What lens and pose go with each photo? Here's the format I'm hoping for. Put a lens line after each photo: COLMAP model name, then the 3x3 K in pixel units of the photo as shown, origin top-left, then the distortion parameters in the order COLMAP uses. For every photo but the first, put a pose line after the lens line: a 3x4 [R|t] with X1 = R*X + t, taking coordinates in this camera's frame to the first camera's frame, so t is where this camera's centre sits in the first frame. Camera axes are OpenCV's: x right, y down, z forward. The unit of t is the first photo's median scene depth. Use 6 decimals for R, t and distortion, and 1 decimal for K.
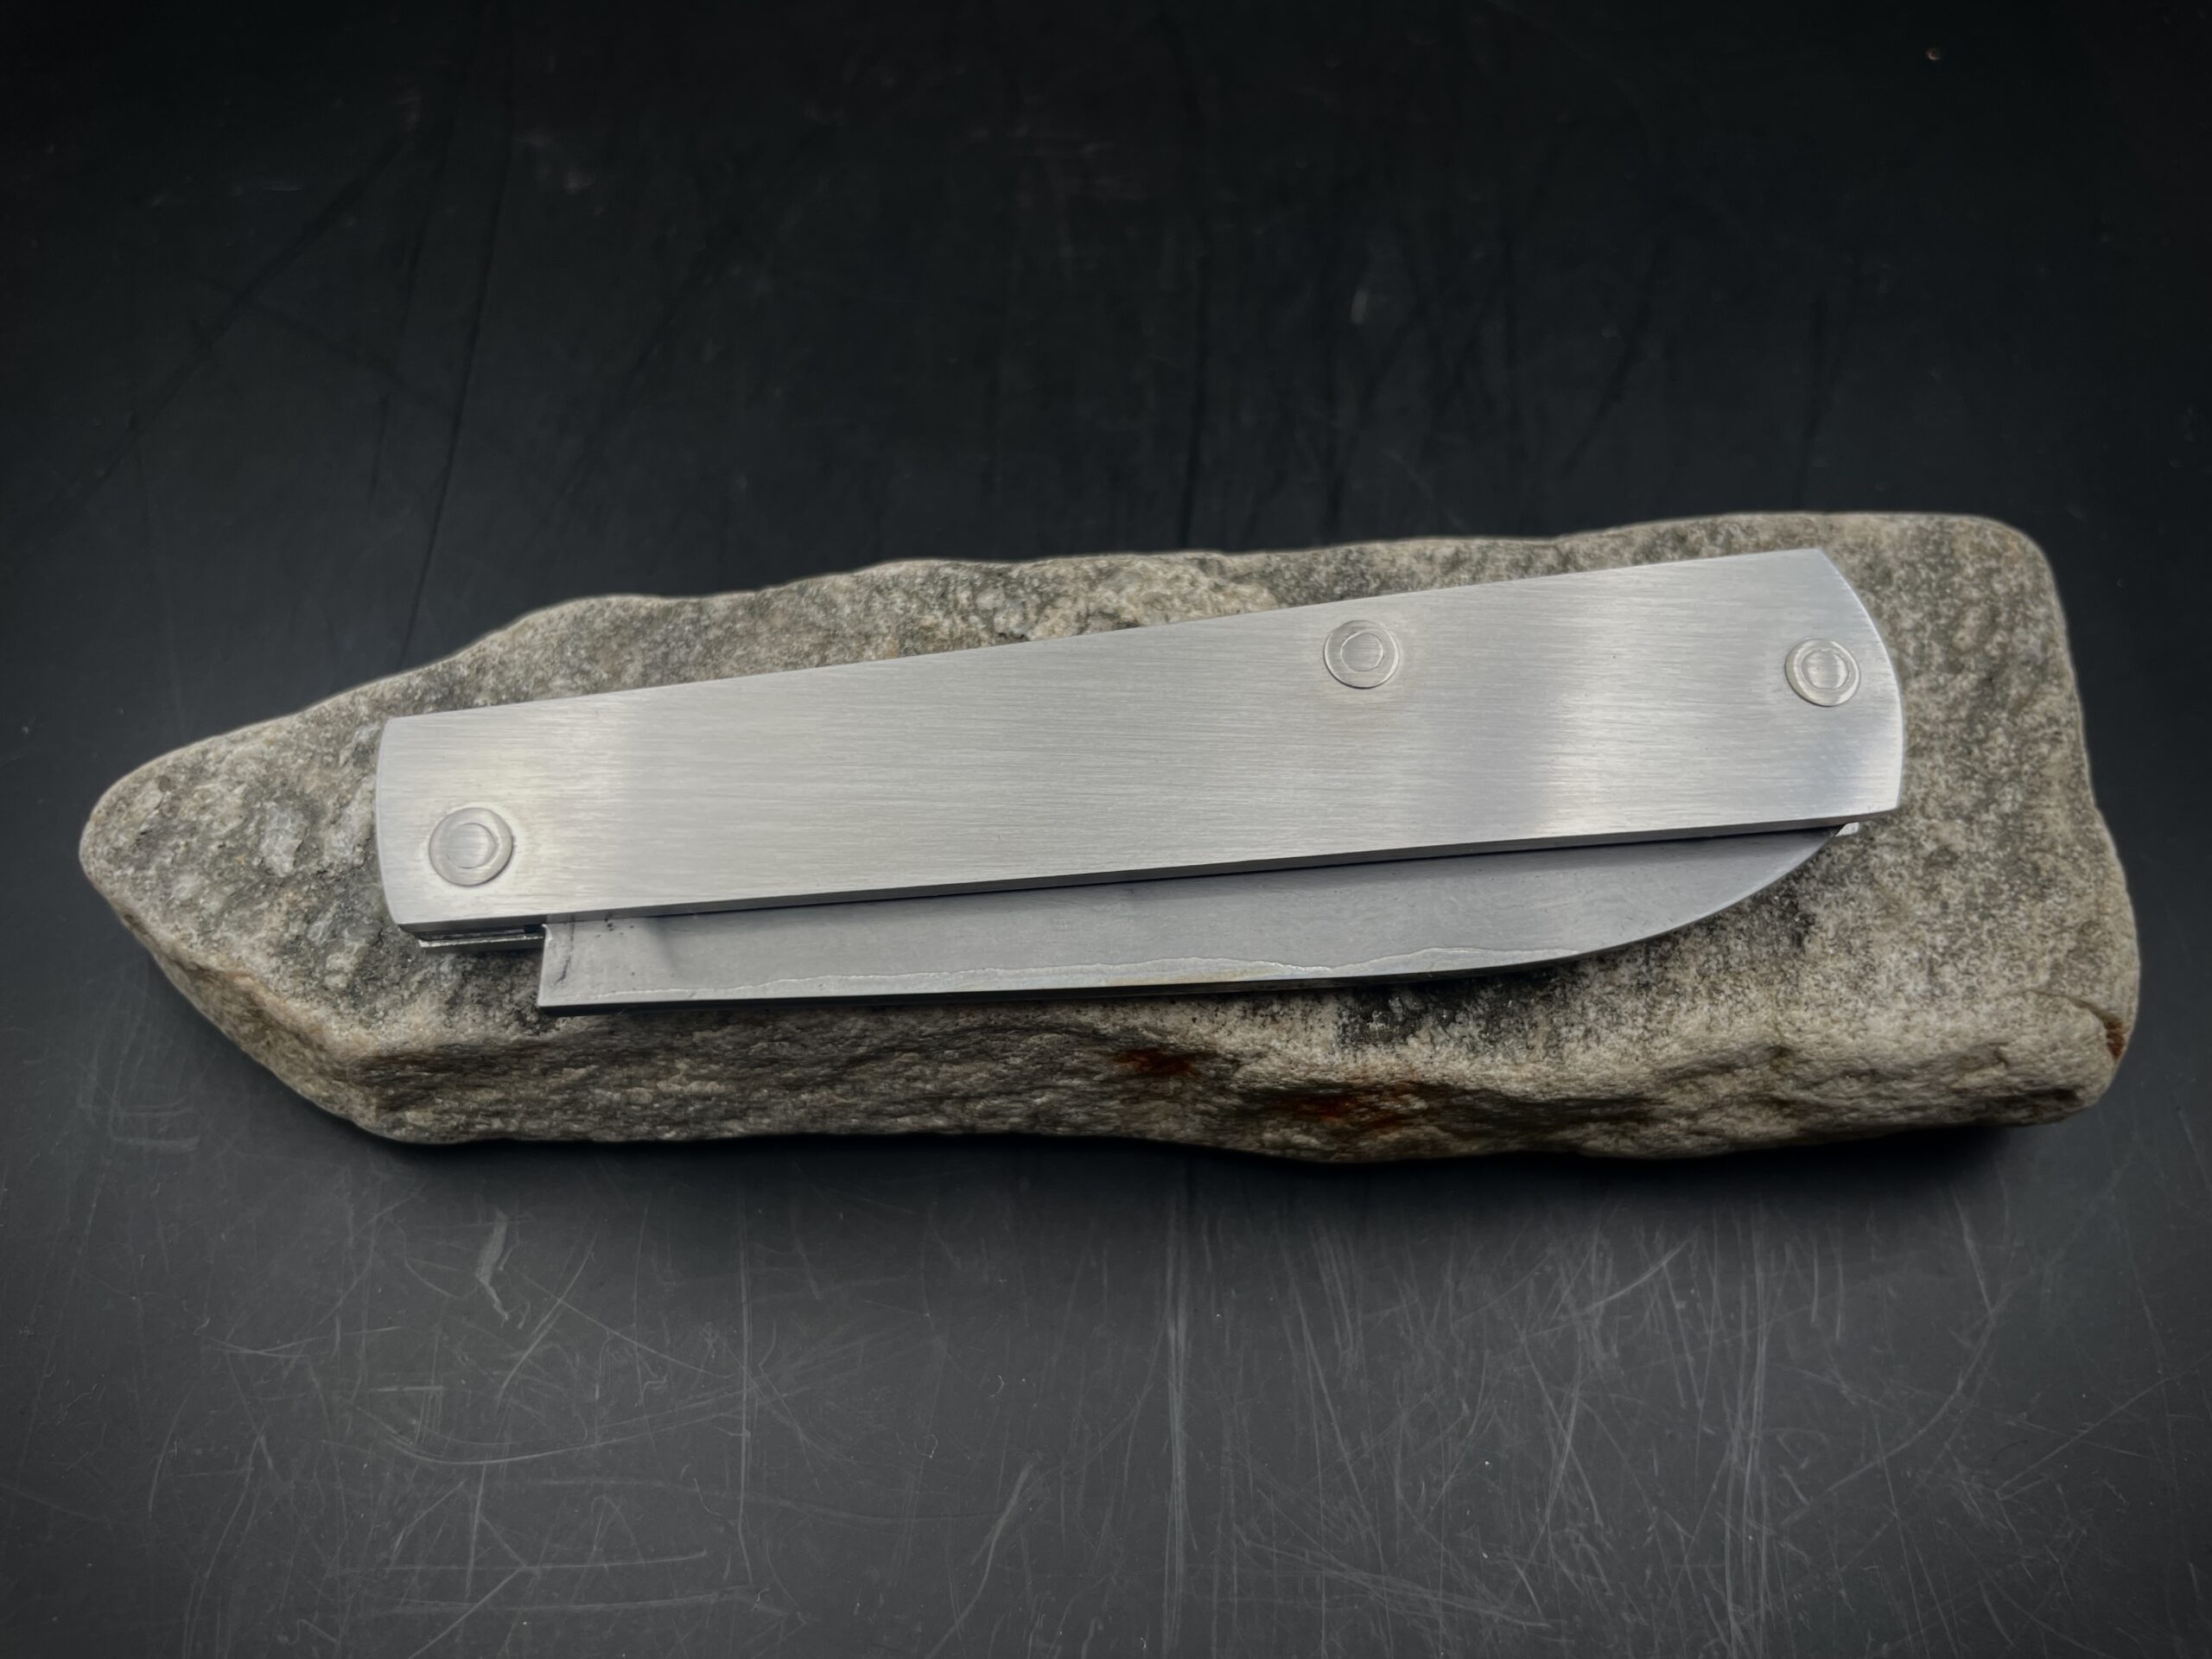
lens RADIAL K [[1745.4, 0, 1109.0], [0, 1745.4, 815.5], [0, 0, 1]] dist [0.071901, -0.173777]
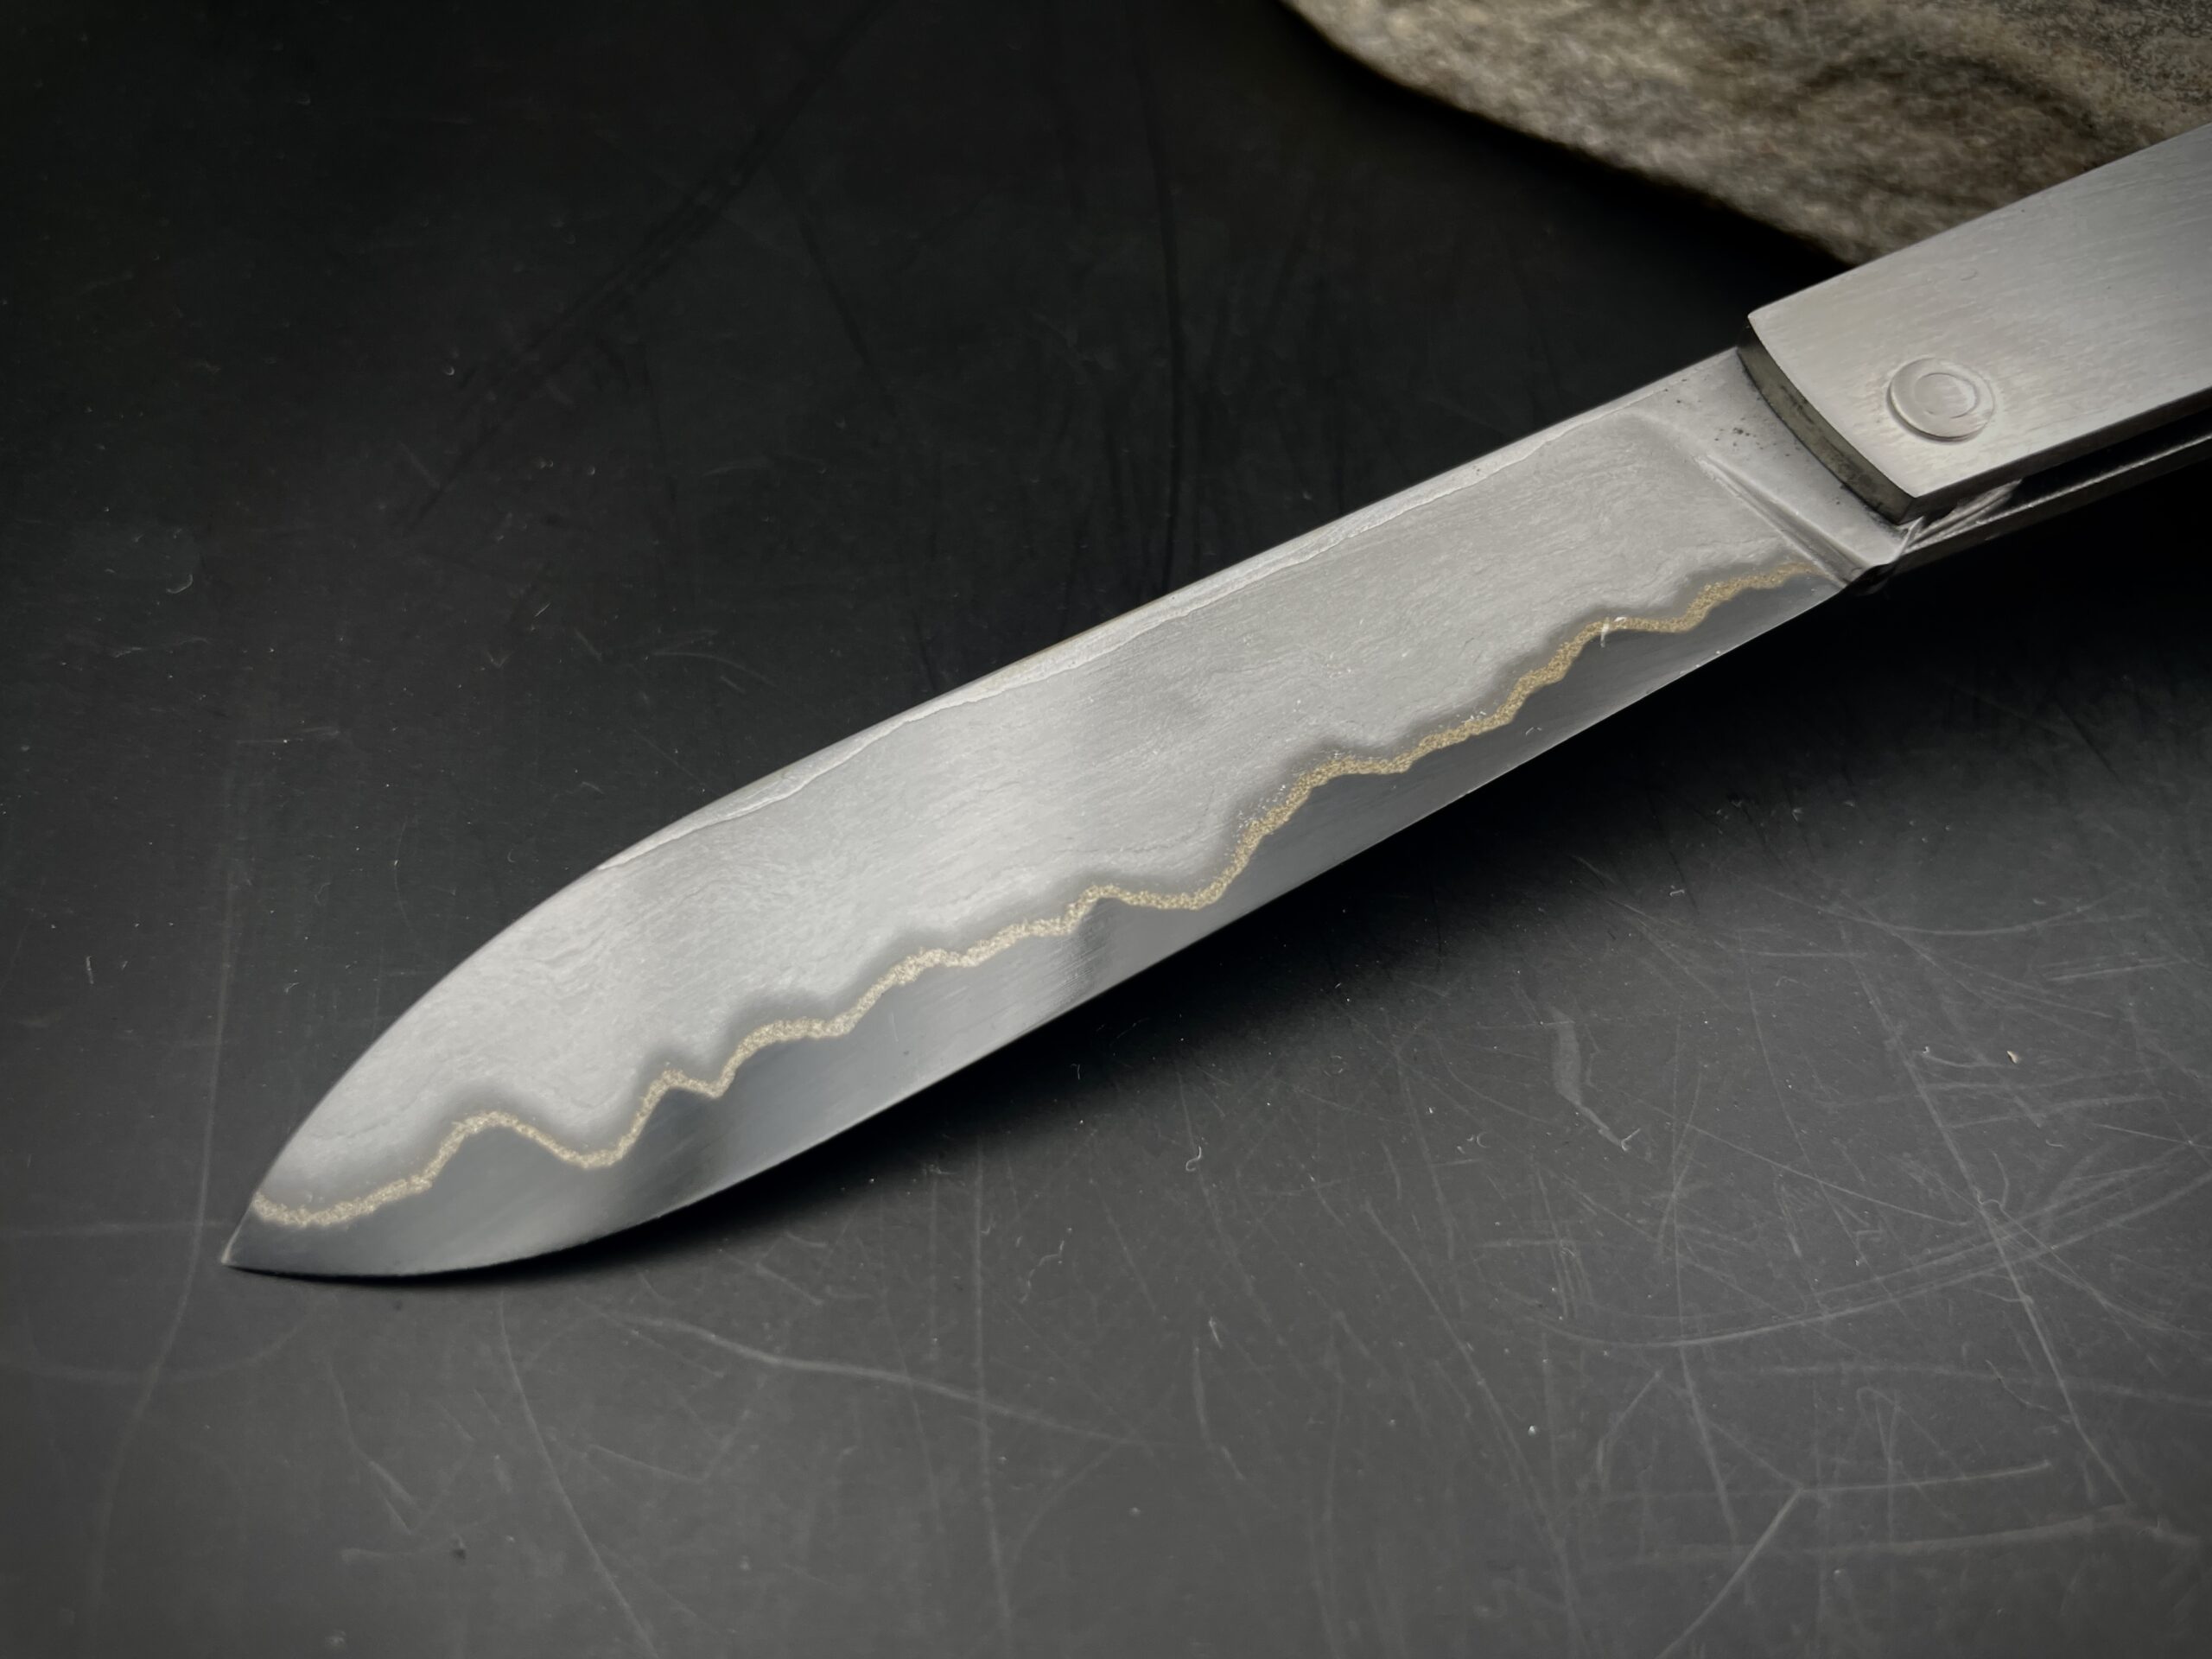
lens RADIAL K [[1786.4, 0, 1087.7], [0, 1786.4, 834.2], [0, 0, 1]] dist [0.027210, -0.103557]
pose [[0.799575, 0.479744, -0.361283, 0.087395], [-0.532208, 0.844751, -0.056123, 0.757944], [0.278270, 0.237153, 0.930766, 0.042864]]
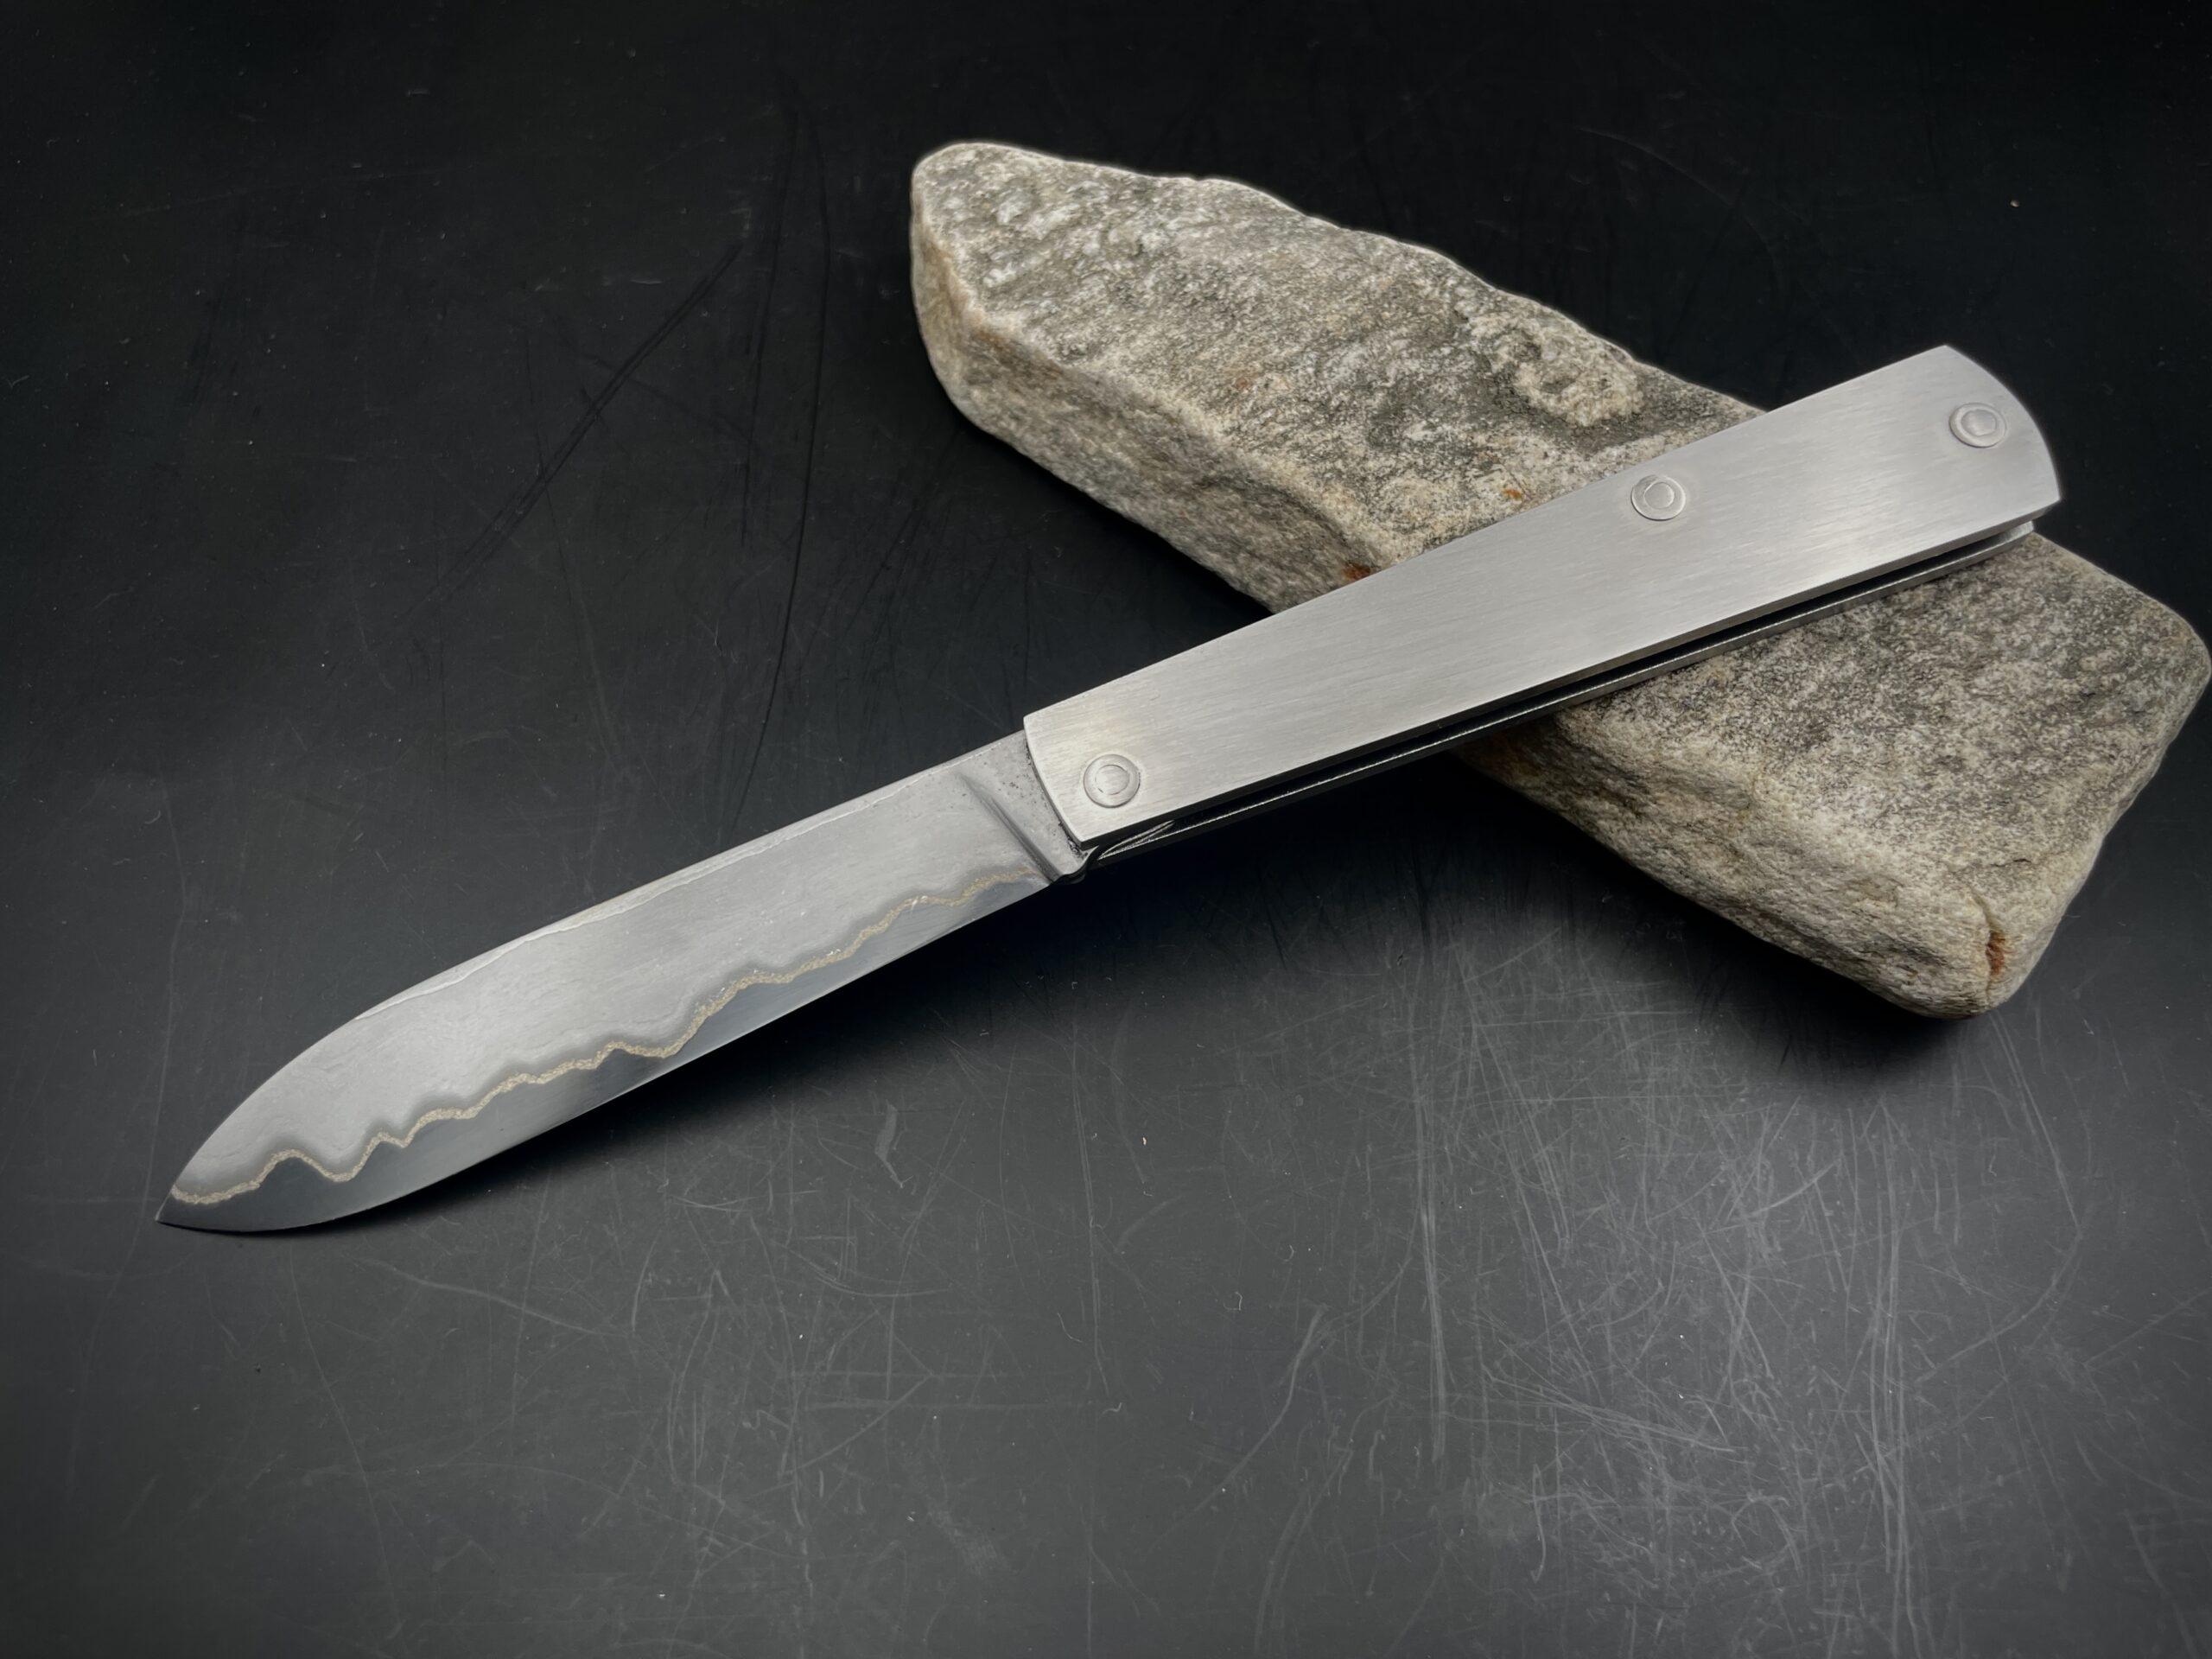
lens RADIAL K [[1722.2, 0, 1109.3], [0, 1722.2, 828.6], [0, 0, 1]] dist [0.071718, -0.160424]
pose [[0.763295, 0.546122, -0.345153, 0.464624], [-0.566216, 0.822760, 0.049654, 0.352521], [0.311095, 0.157531, 0.937232, -0.390073]]
